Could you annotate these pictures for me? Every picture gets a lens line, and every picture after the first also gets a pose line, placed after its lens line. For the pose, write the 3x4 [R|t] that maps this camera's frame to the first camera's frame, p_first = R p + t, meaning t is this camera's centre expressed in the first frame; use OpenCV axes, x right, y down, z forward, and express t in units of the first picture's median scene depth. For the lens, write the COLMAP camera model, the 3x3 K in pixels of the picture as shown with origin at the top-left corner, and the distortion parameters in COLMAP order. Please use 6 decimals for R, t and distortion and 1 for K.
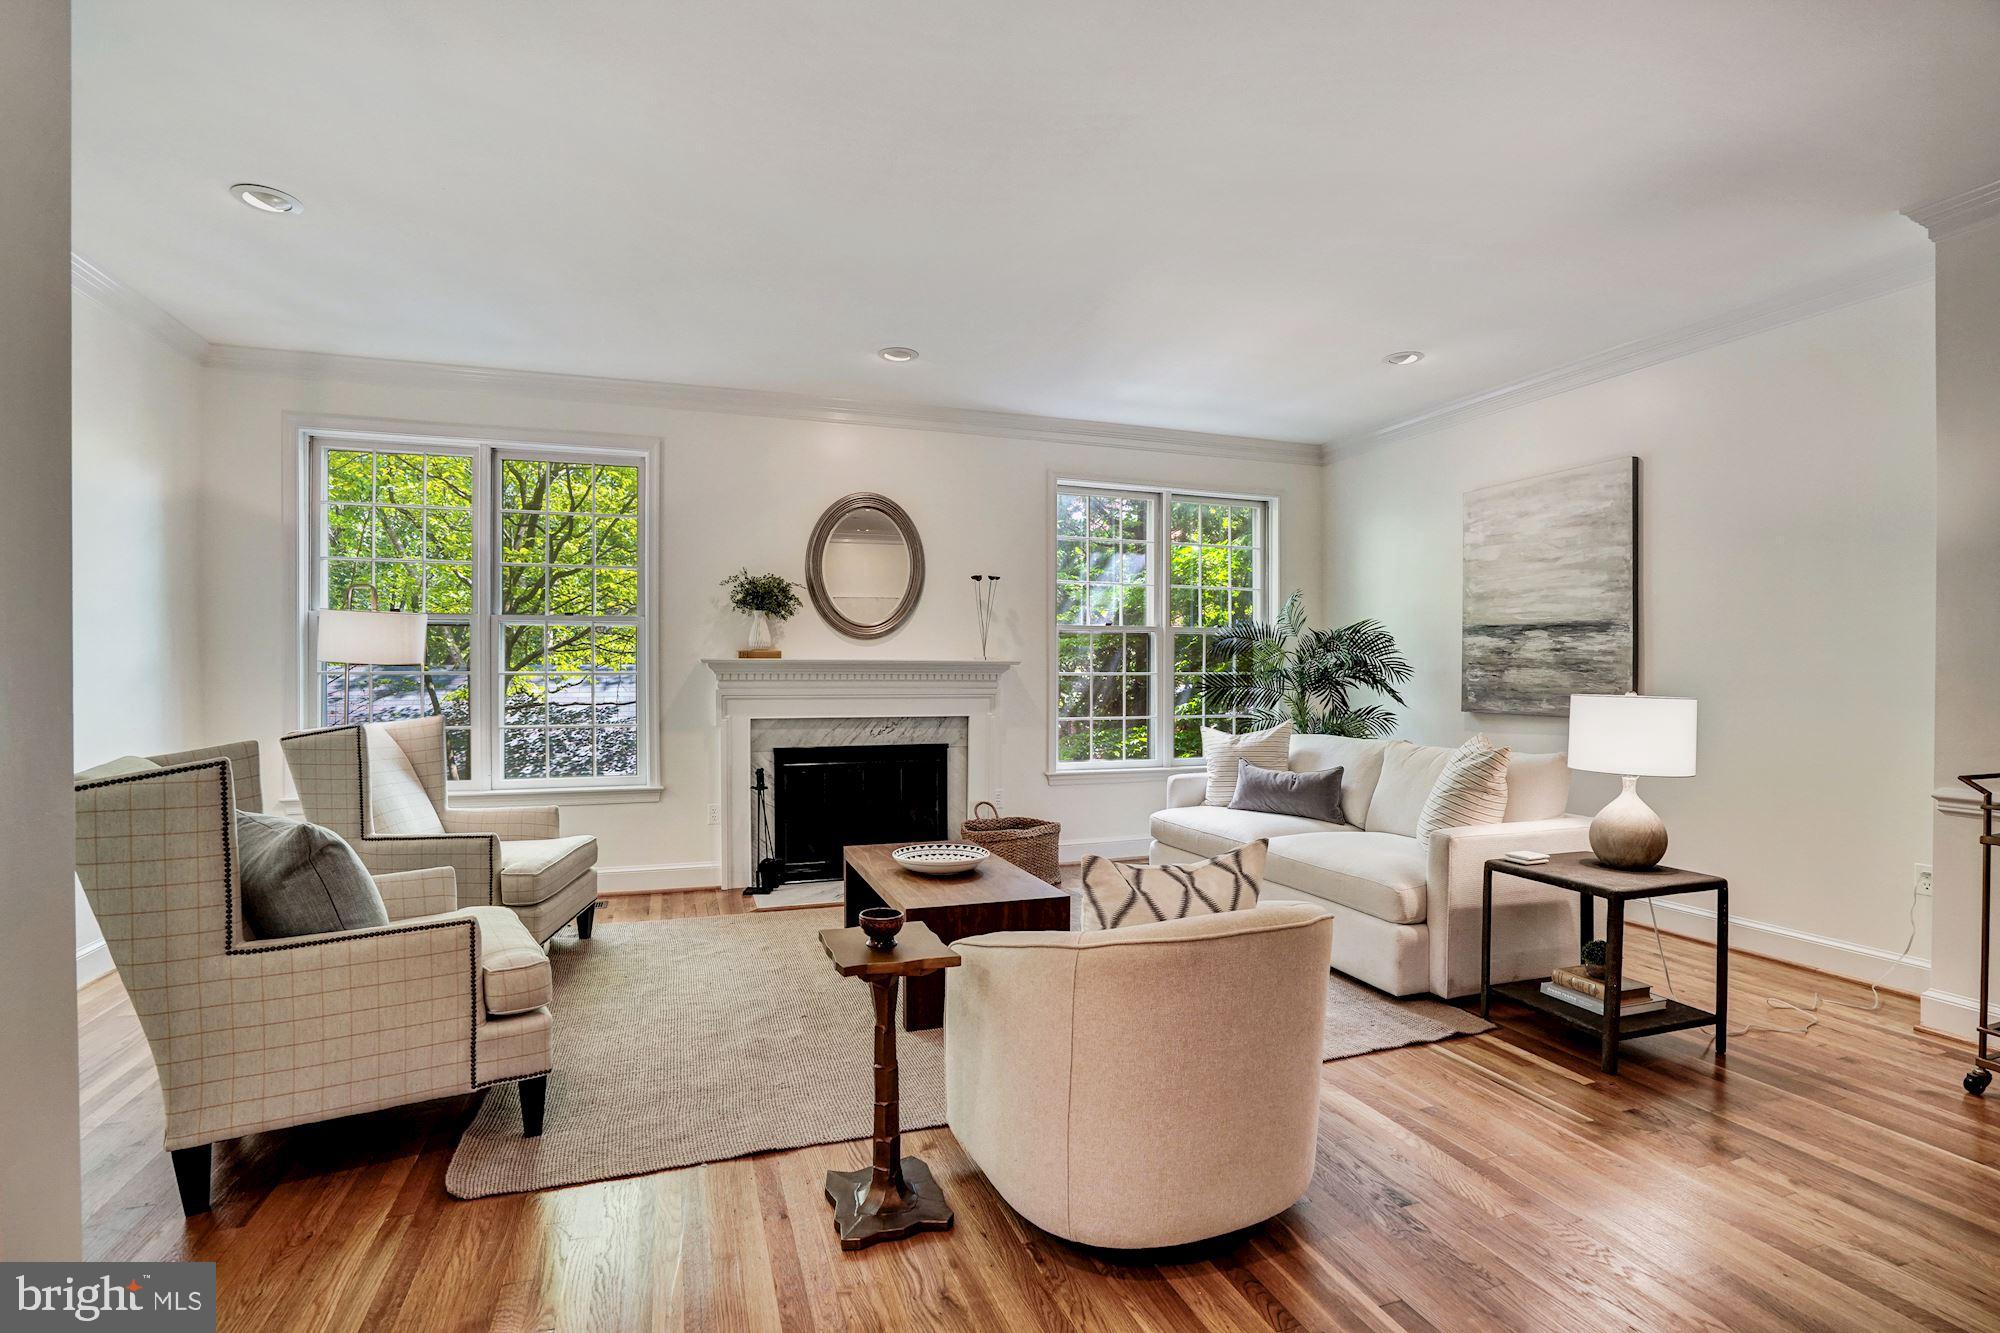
lens RADIAL K [[943.0, 0, 992.3], [0, 943.0, 672.8], [0, 0, 1]] dist [-0.038174, 0.028236]
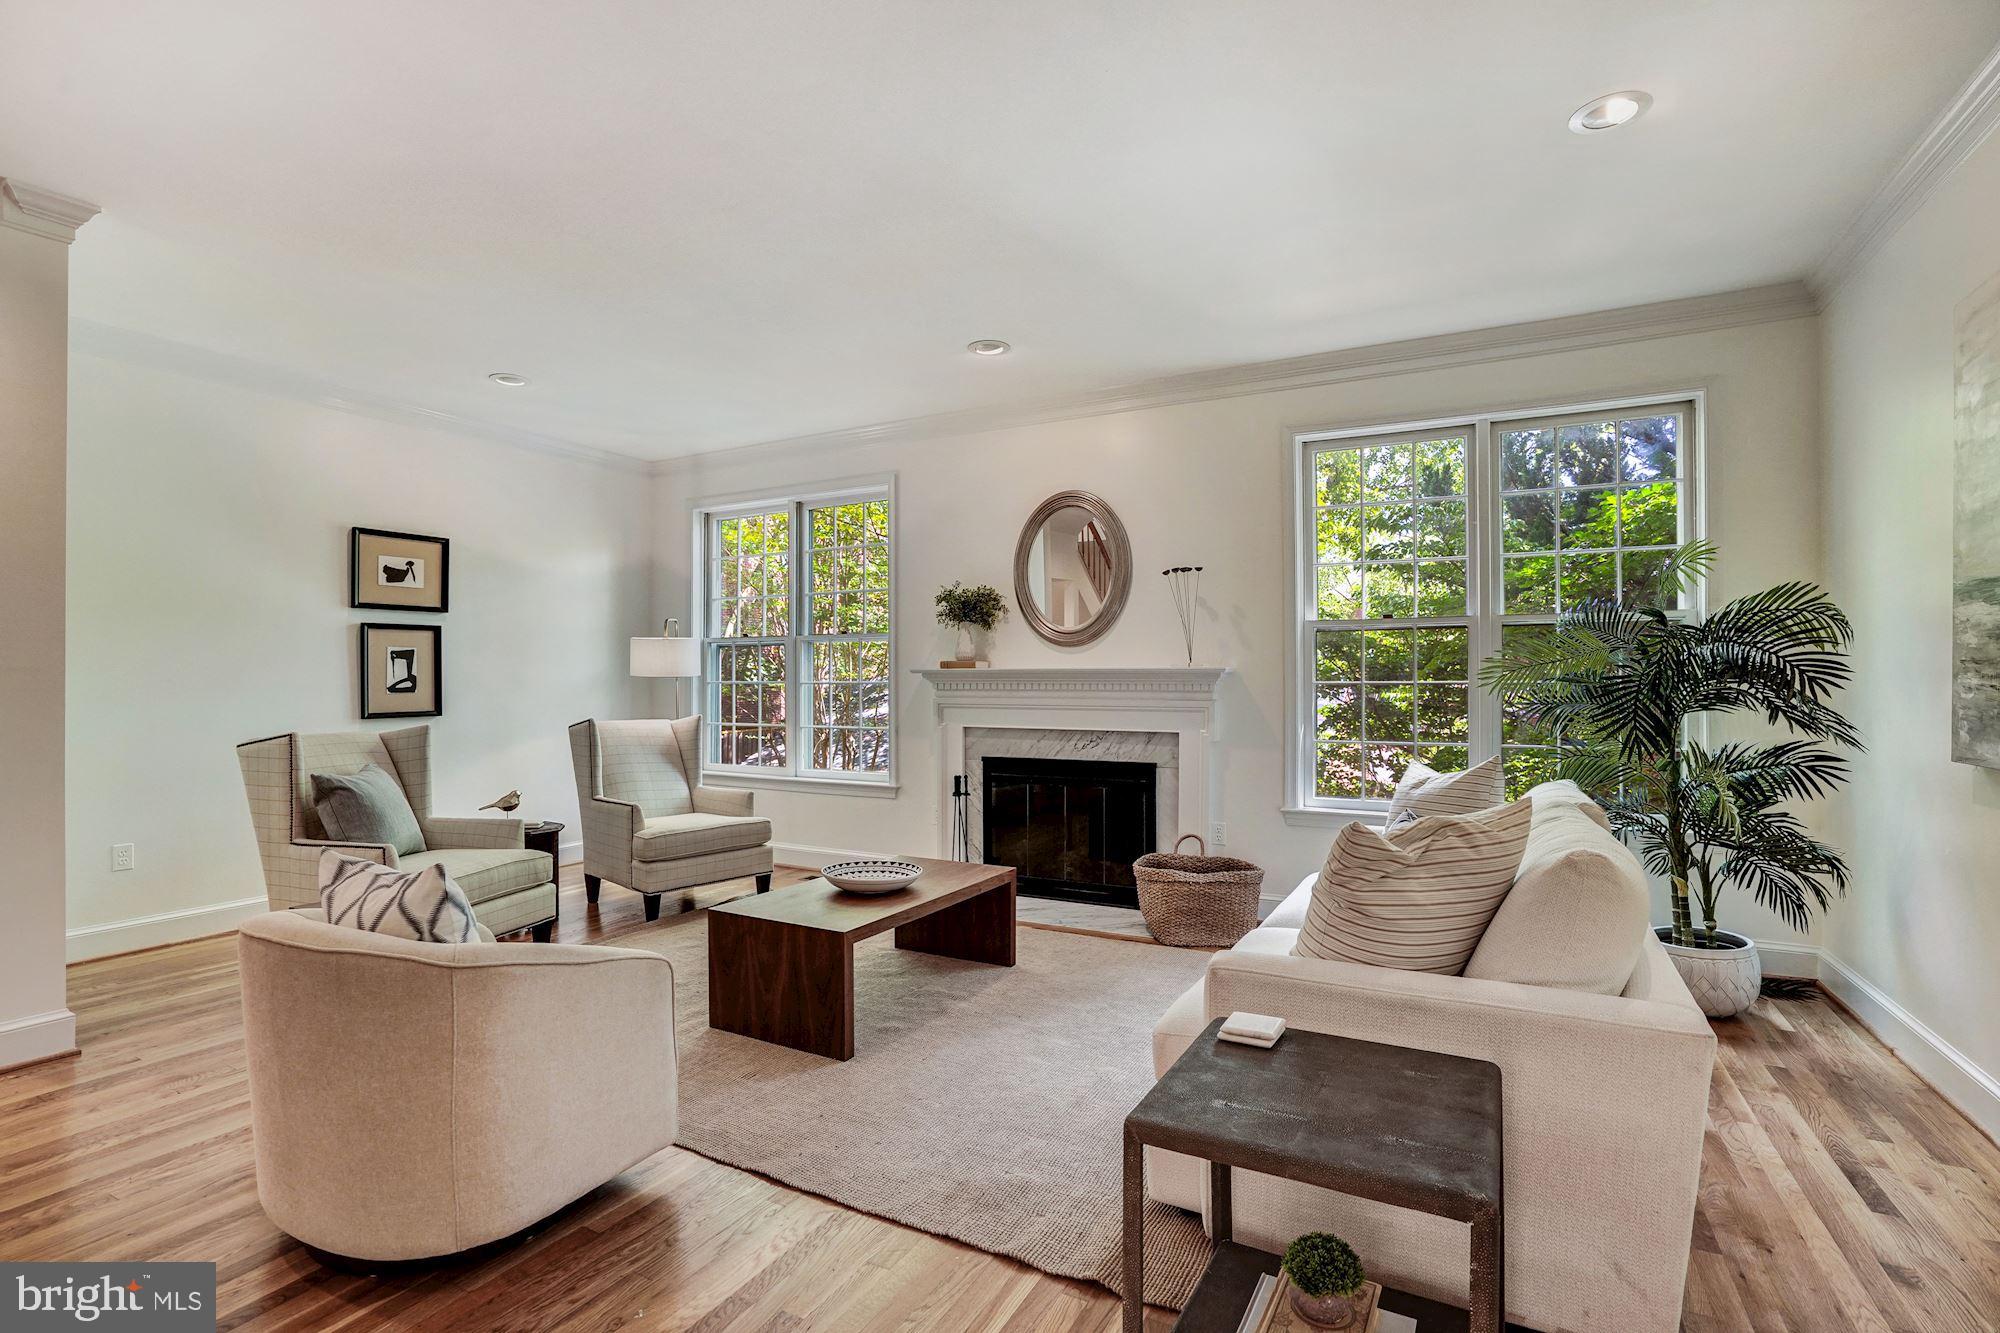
lens RADIAL K [[943.0, 0, 992.3], [0, 943.0, 672.8], [0, 0, 1]] dist [-0.038174, 0.028236]
pose [[0.679763, -0.008938, -0.733377, 0.514889], [-0.000796, 0.999916, -0.012924, 0.002741], [0.733431, 0.009369, 0.679699, 0.311549]]
